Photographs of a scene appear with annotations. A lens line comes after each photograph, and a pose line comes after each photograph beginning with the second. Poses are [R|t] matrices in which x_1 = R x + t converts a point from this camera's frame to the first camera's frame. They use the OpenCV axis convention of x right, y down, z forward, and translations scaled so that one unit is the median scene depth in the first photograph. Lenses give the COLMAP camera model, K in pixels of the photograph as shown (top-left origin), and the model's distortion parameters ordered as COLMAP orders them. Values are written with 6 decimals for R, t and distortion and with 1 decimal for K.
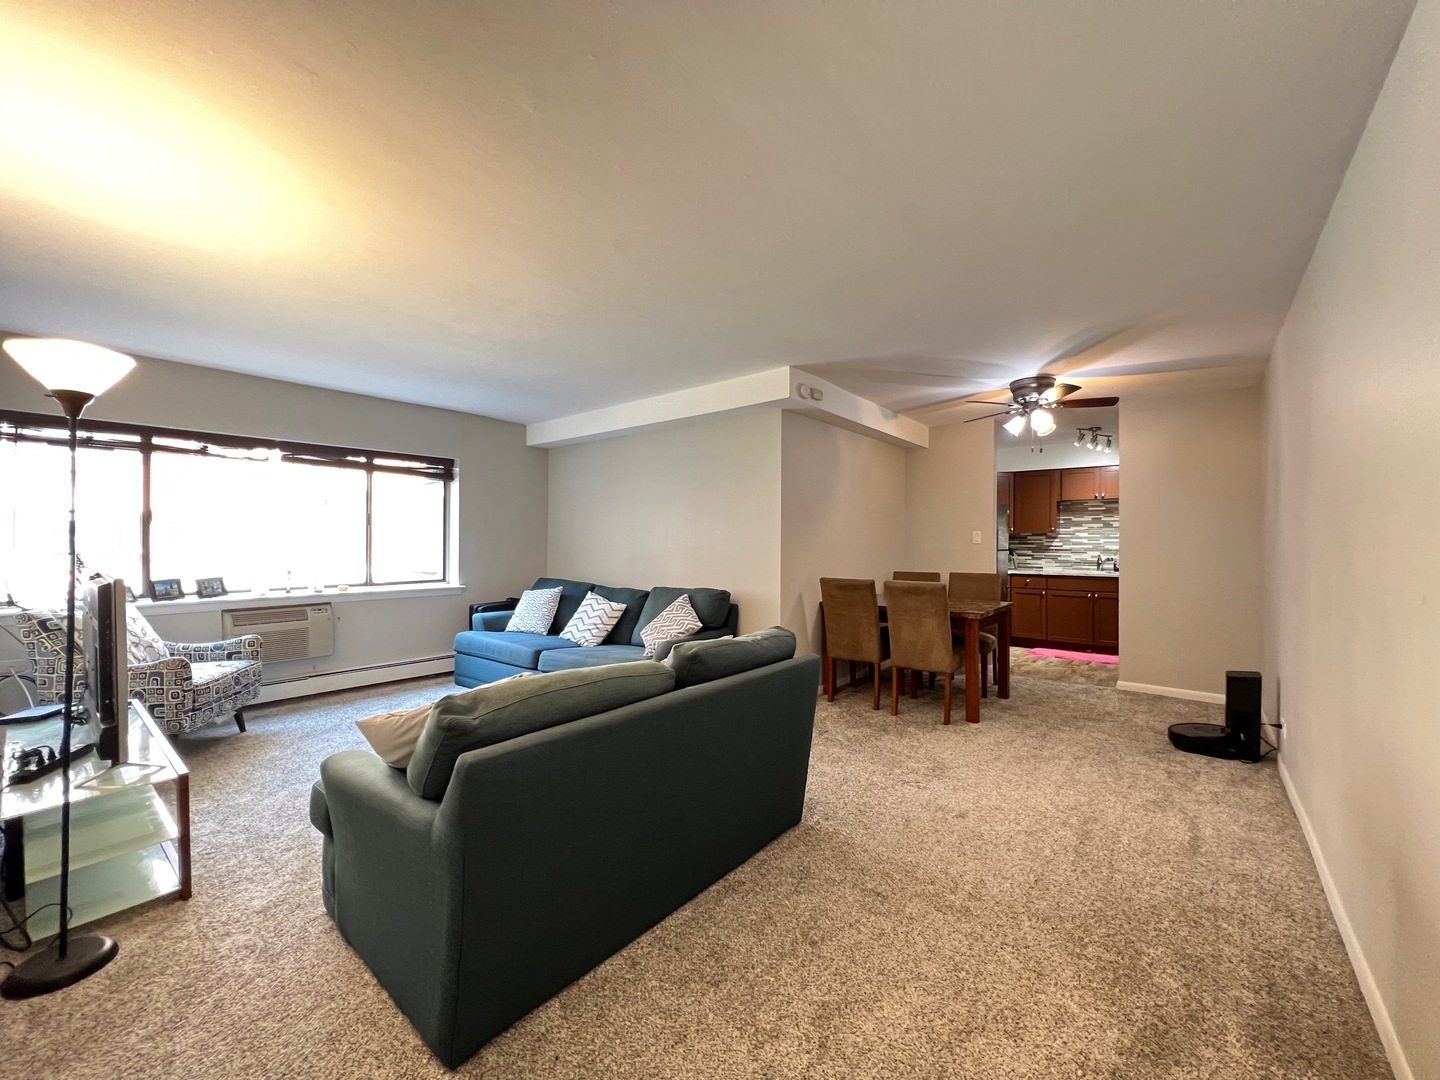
lens RADIAL K [[578.4, 0, 714.7], [0, 578.4, 538.2], [0, 0, 1]] dist [-0.002317, 0.000282]
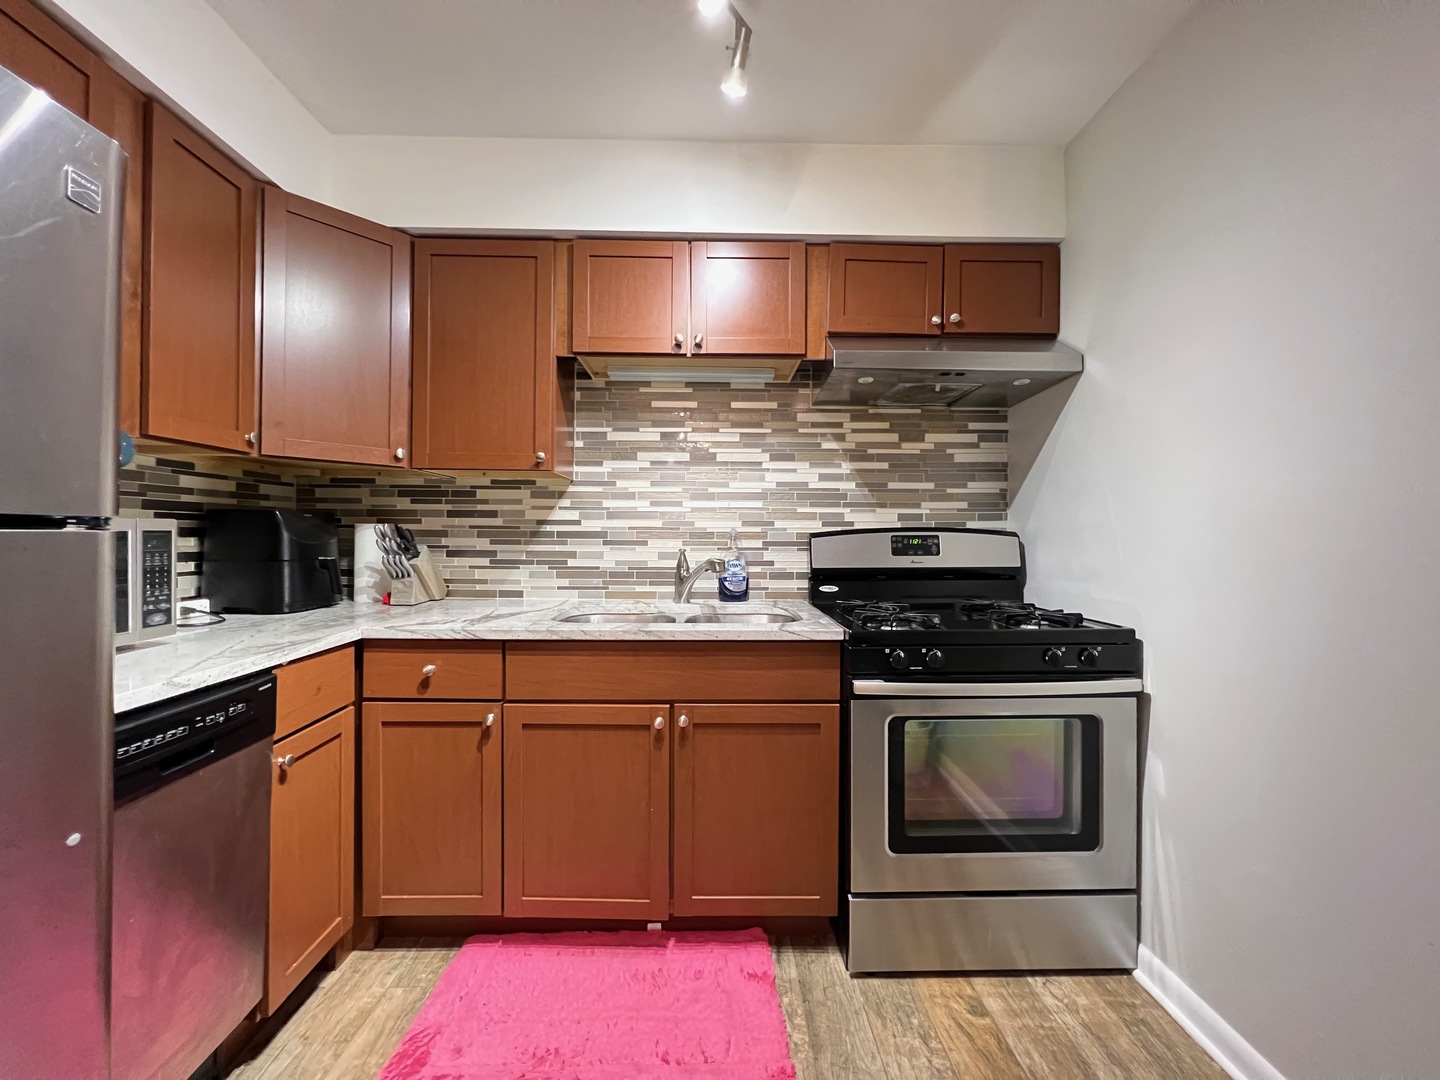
lens RADIAL K [[578.4, 0, 714.7], [0, 578.4, 538.2], [0, 0, 1]] dist [-0.002317, 0.000282]
pose [[0.762447, -0.000834, 0.647050, 0.707573], [-0.007145, 0.999927, 0.009709, 0.028889], [-0.647011, -0.012026, 0.762386, 1.112144]]
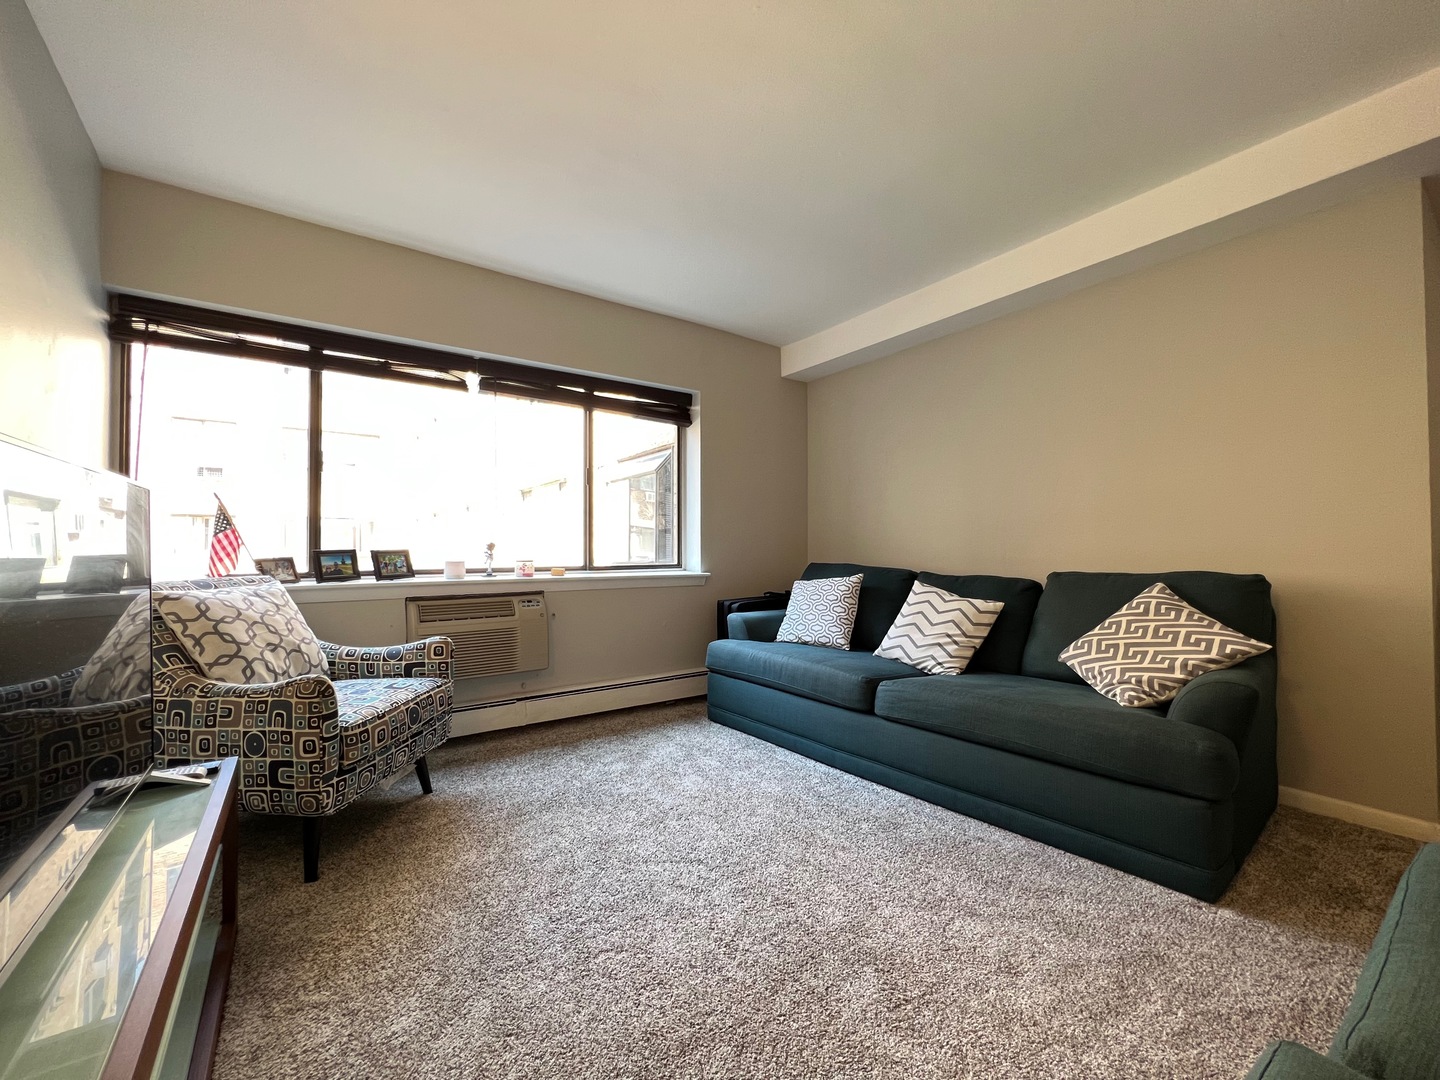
lens RADIAL K [[578.4, 0, 714.7], [0, 578.4, 538.2], [0, 0, 1]] dist [-0.002317, 0.000282]
pose [[0.965071, -0.011145, -0.261751, -0.281898], [0.007614, 0.999866, -0.014500, 0.058423], [0.261878, 0.012001, 0.965026, 0.381544]]
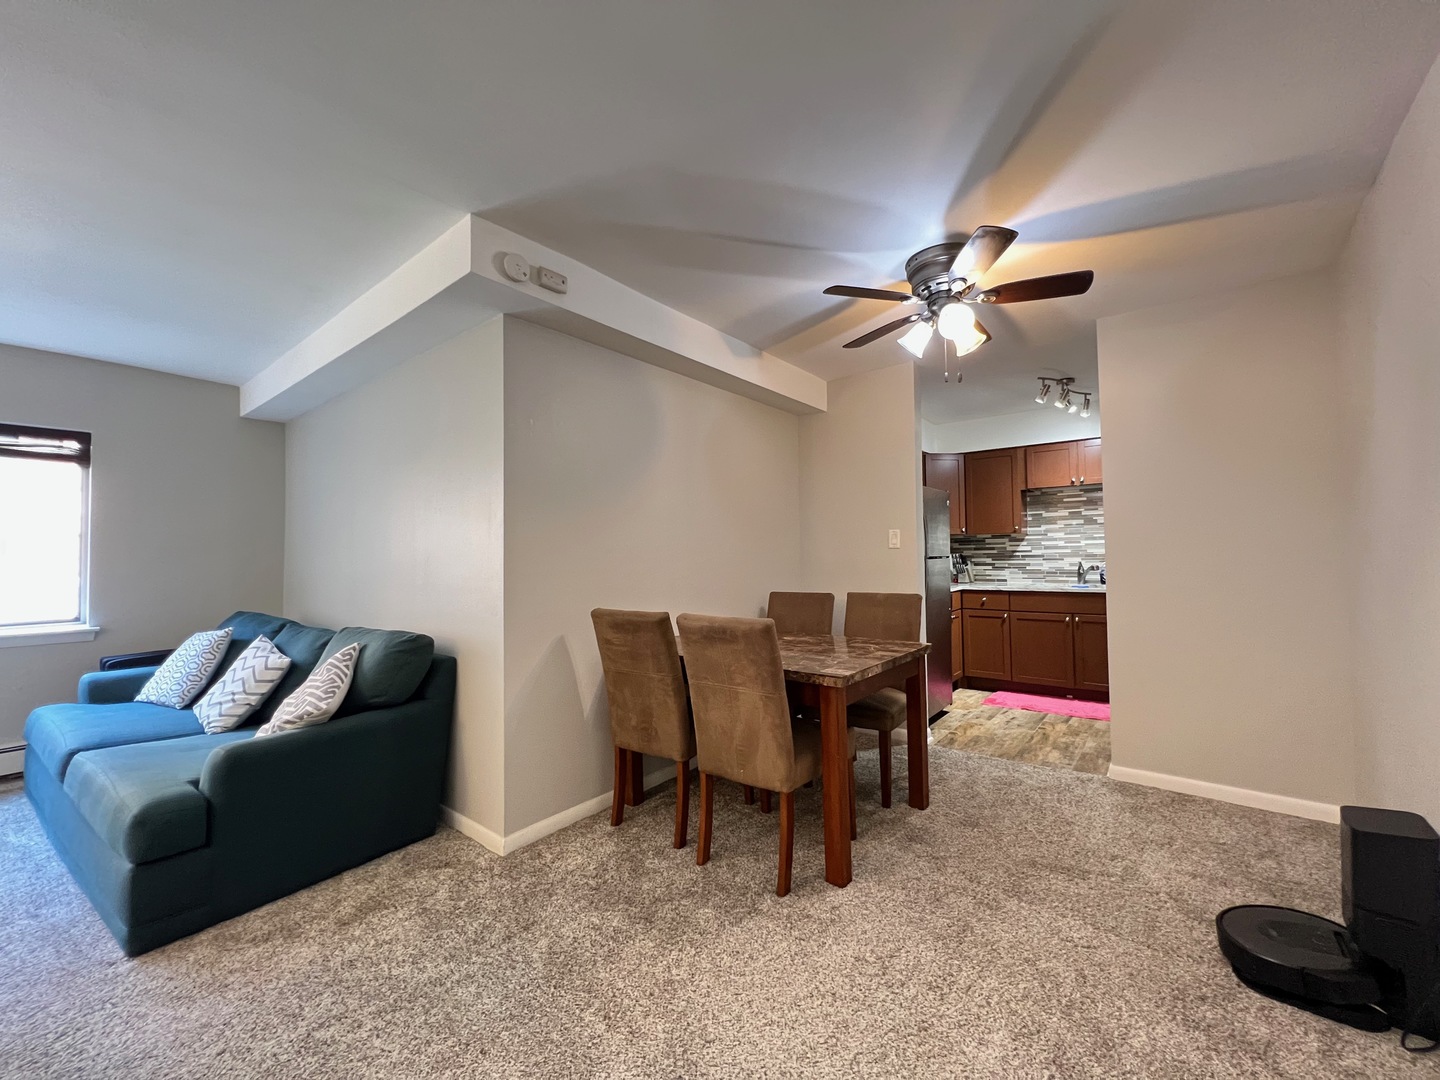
lens RADIAL K [[578.4, 0, 714.7], [0, 578.4, 538.2], [0, 0, 1]] dist [-0.002317, 0.000282]
pose [[0.999768, -0.017978, 0.011836, 0.286227], [0.018287, 0.999480, -0.026558, 0.014606], [-0.011352, 0.026769, 0.999577, 0.401057]]
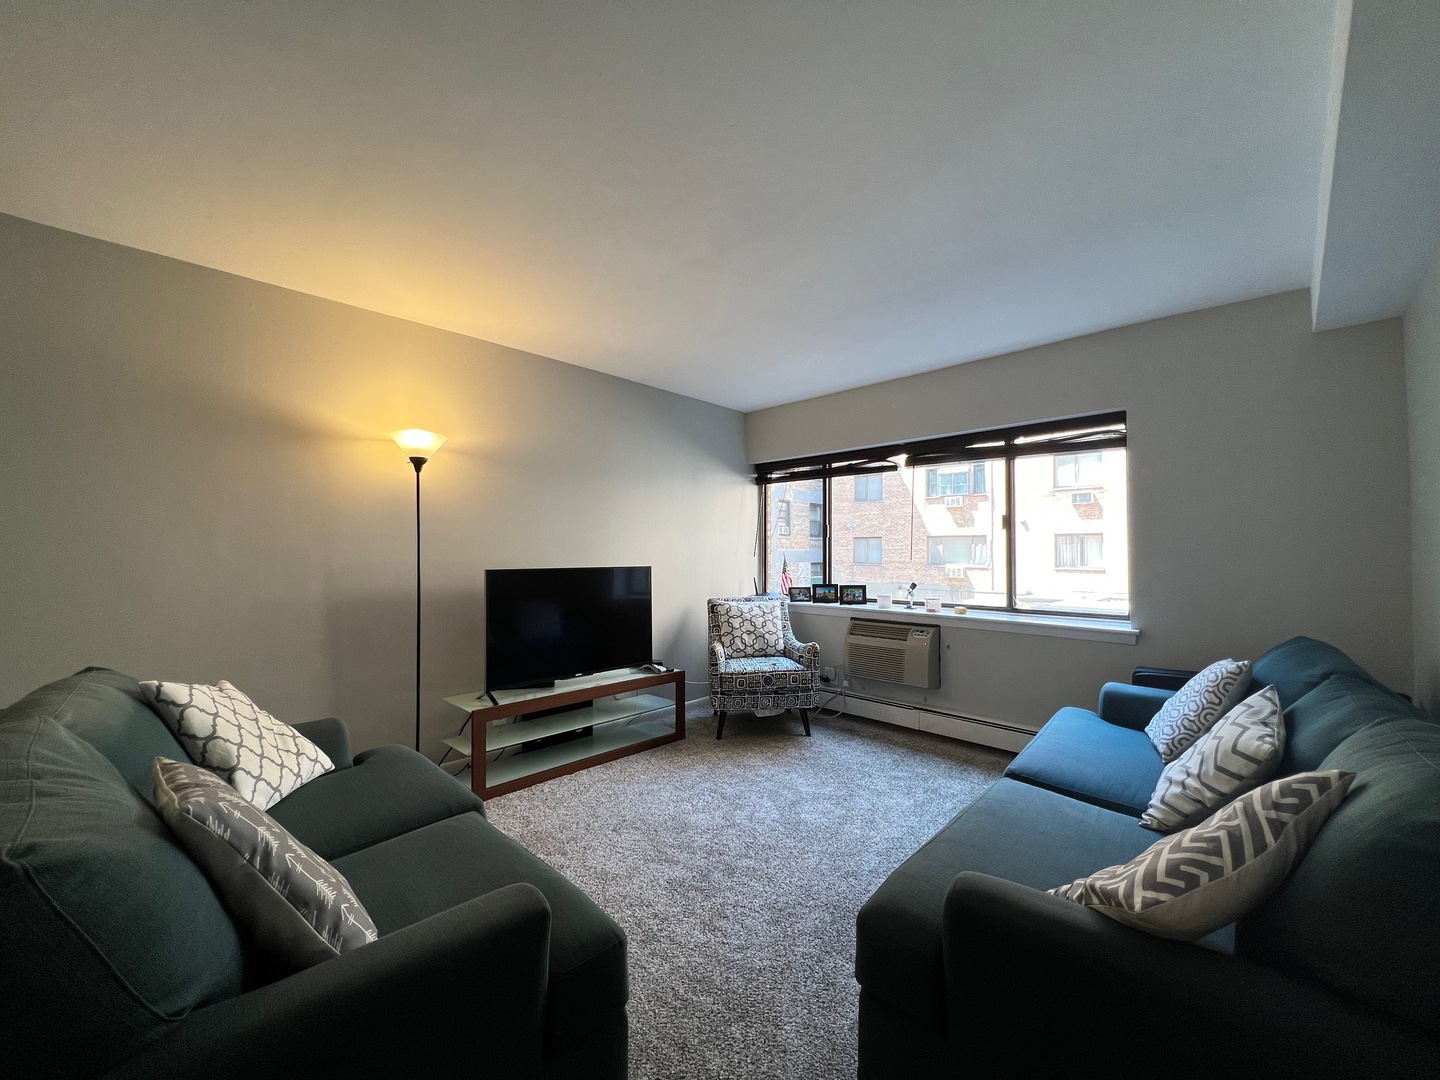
lens RADIAL K [[574.9, 0, 720.0], [0, 574.9, 540.0], [0, 0, 1]] dist [0.000063, 0.000013]
pose [[-0.085522, -0.031233, -0.995847, 0.184537], [-0.002836, 0.999512, -0.031104, 0.015138], [0.996332, 0.000164, -0.085569, 0.744546]]
